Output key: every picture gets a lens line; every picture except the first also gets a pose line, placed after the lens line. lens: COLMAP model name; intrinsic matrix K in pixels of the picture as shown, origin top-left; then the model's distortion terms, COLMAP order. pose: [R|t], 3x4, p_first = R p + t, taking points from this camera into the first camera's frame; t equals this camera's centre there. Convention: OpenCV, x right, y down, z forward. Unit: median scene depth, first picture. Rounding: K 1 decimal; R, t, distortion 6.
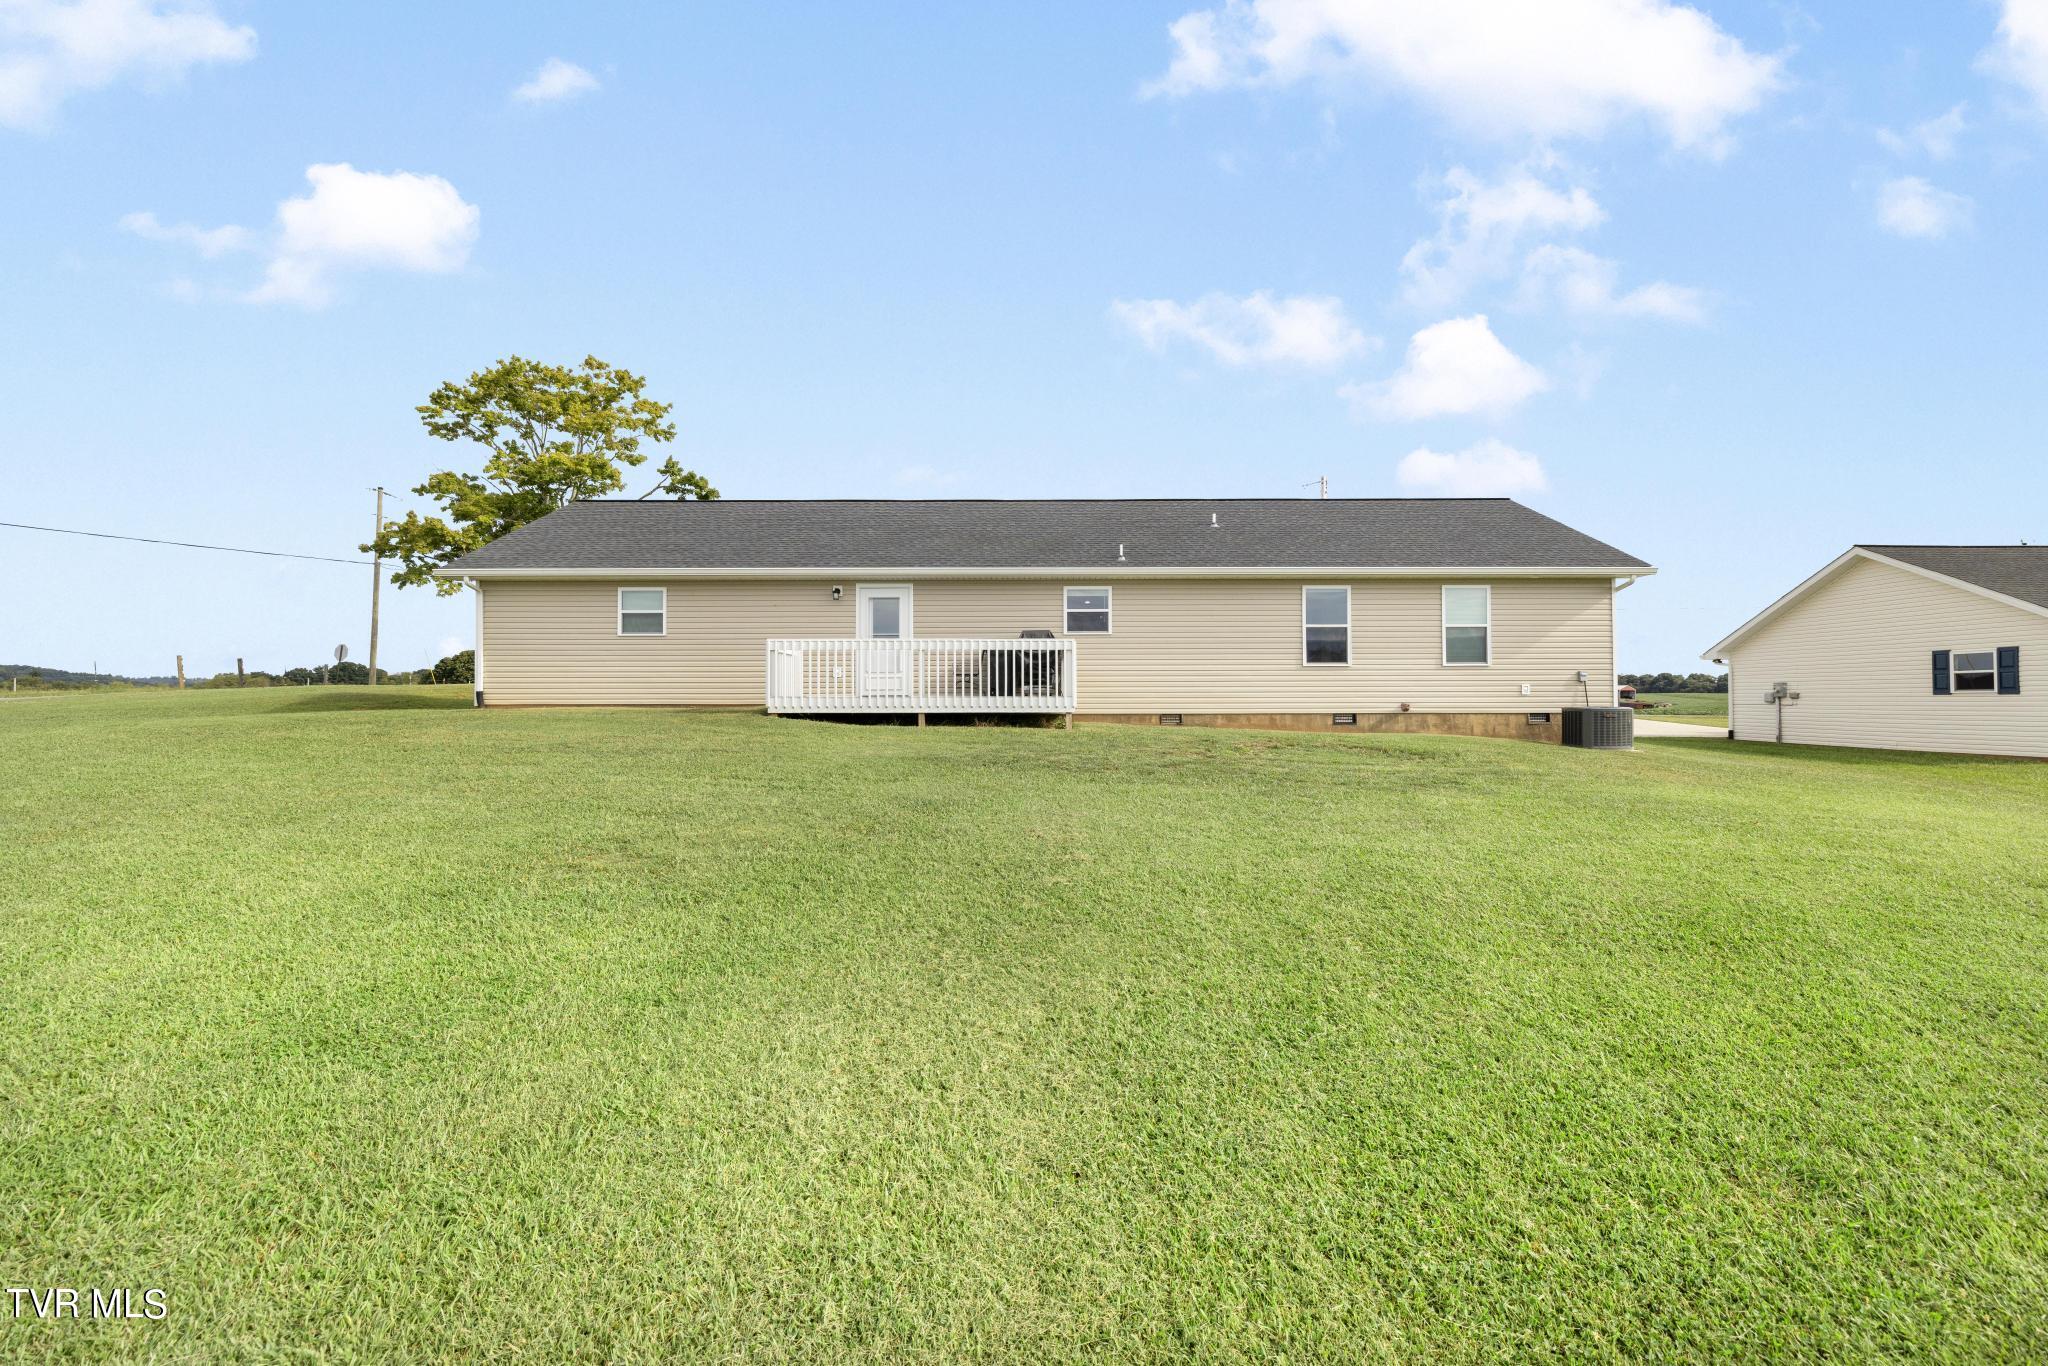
lens RADIAL K [[874.5, 0, 1027.3], [0, 874.5, 677.5], [0, 0, 1]] dist [0.001849, 0.000507]
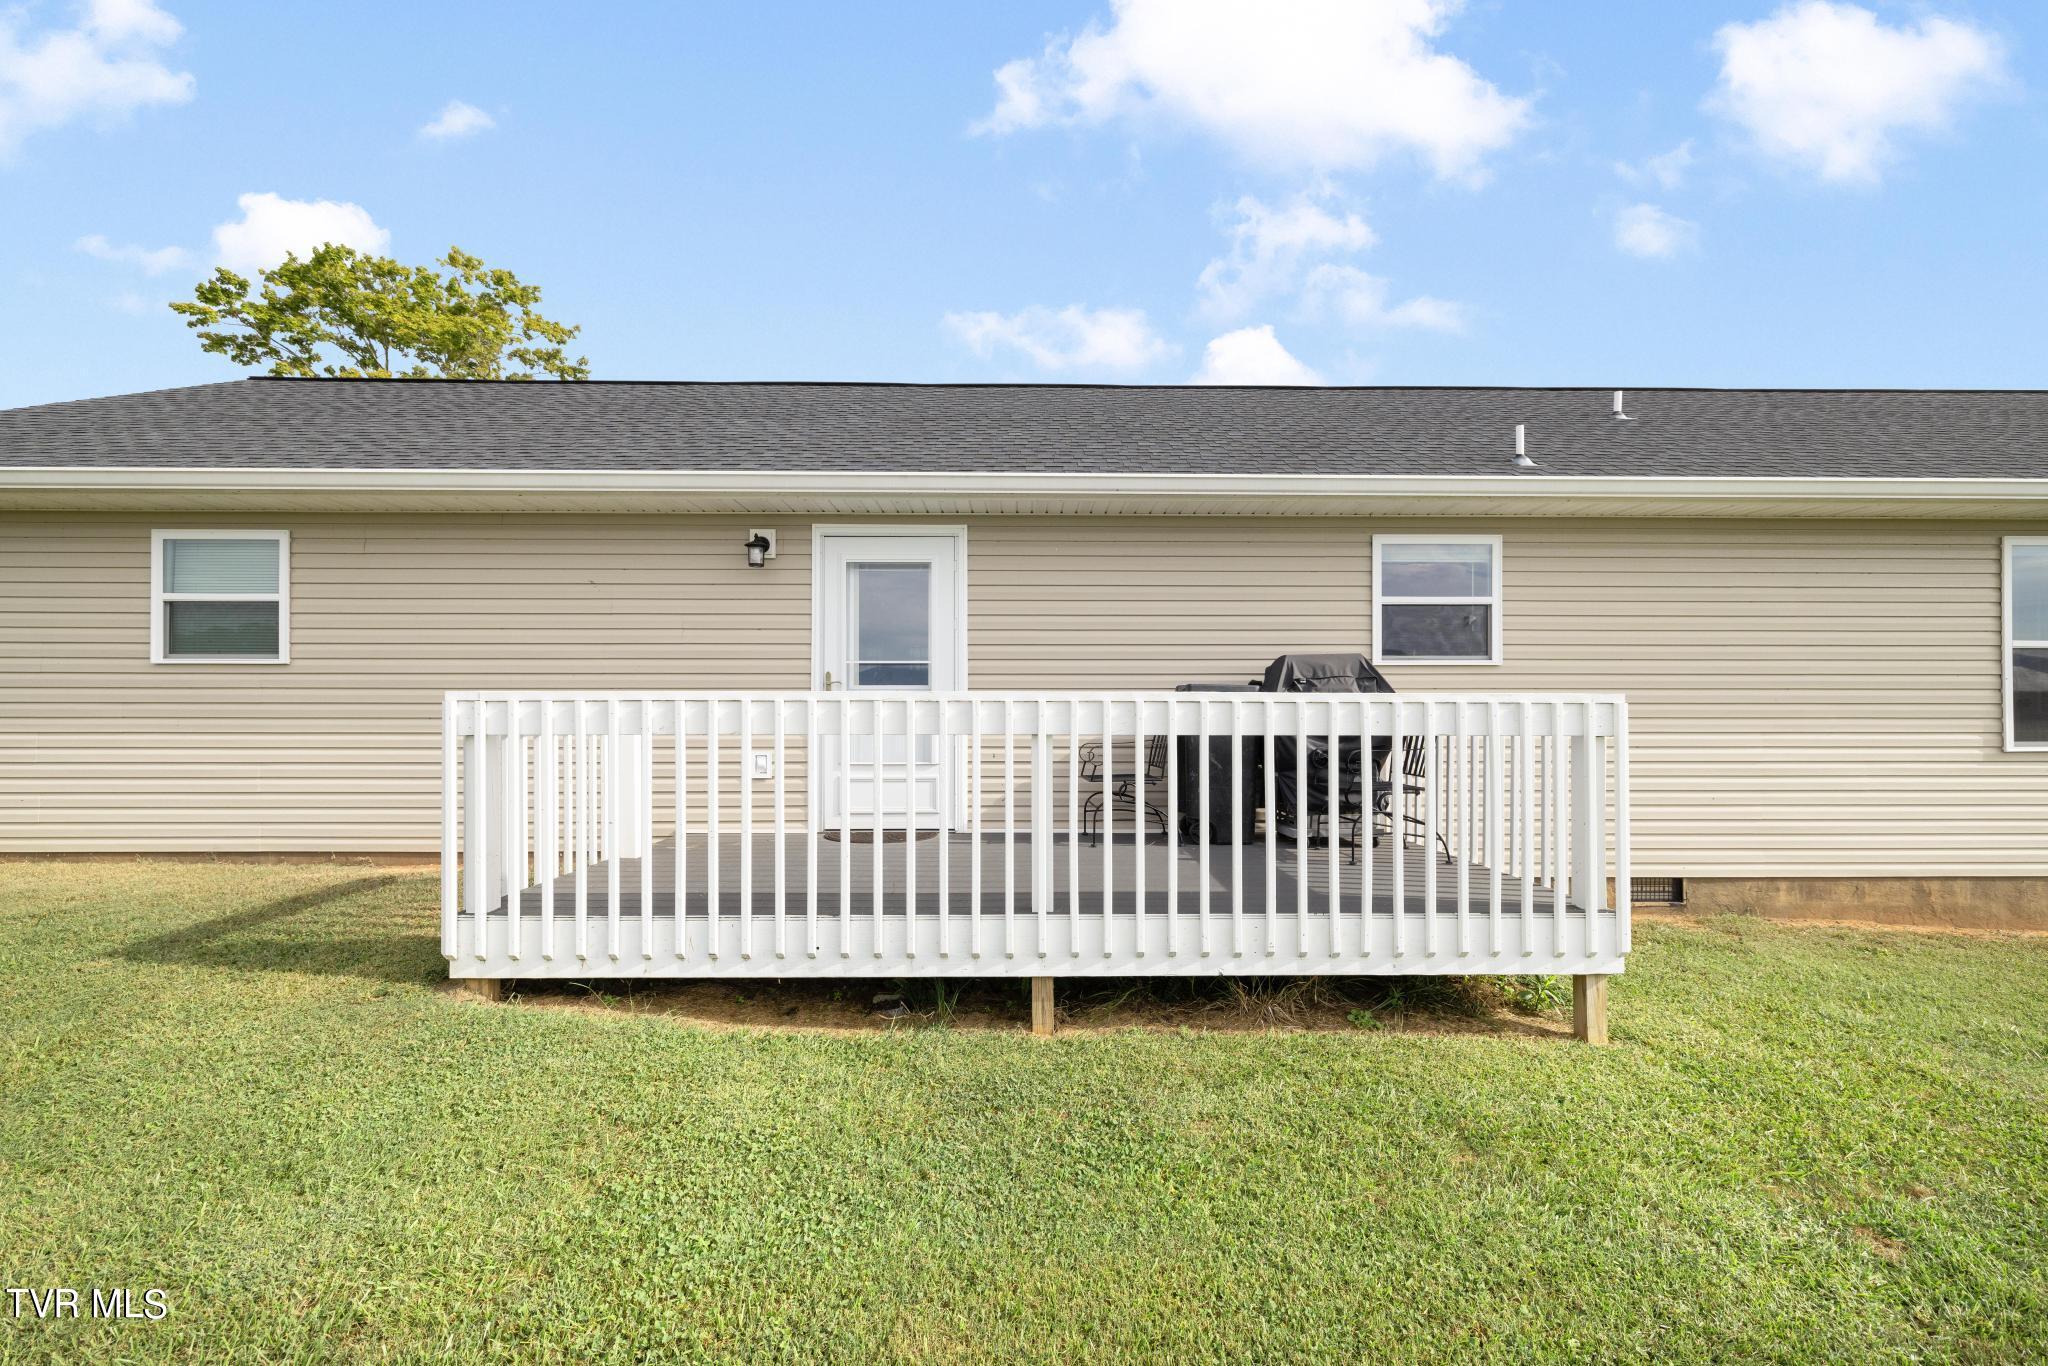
lens RADIAL K [[874.5, 0, 1027.3], [0, 874.5, 677.5], [0, 0, 1]] dist [0.001849, 0.000507]
pose [[0.999819, 0.004221, 0.018566, -0.056398], [-0.004044, 0.999946, -0.009528, -0.020018], [-0.018605, 0.009451, 0.999782, 0.317723]]
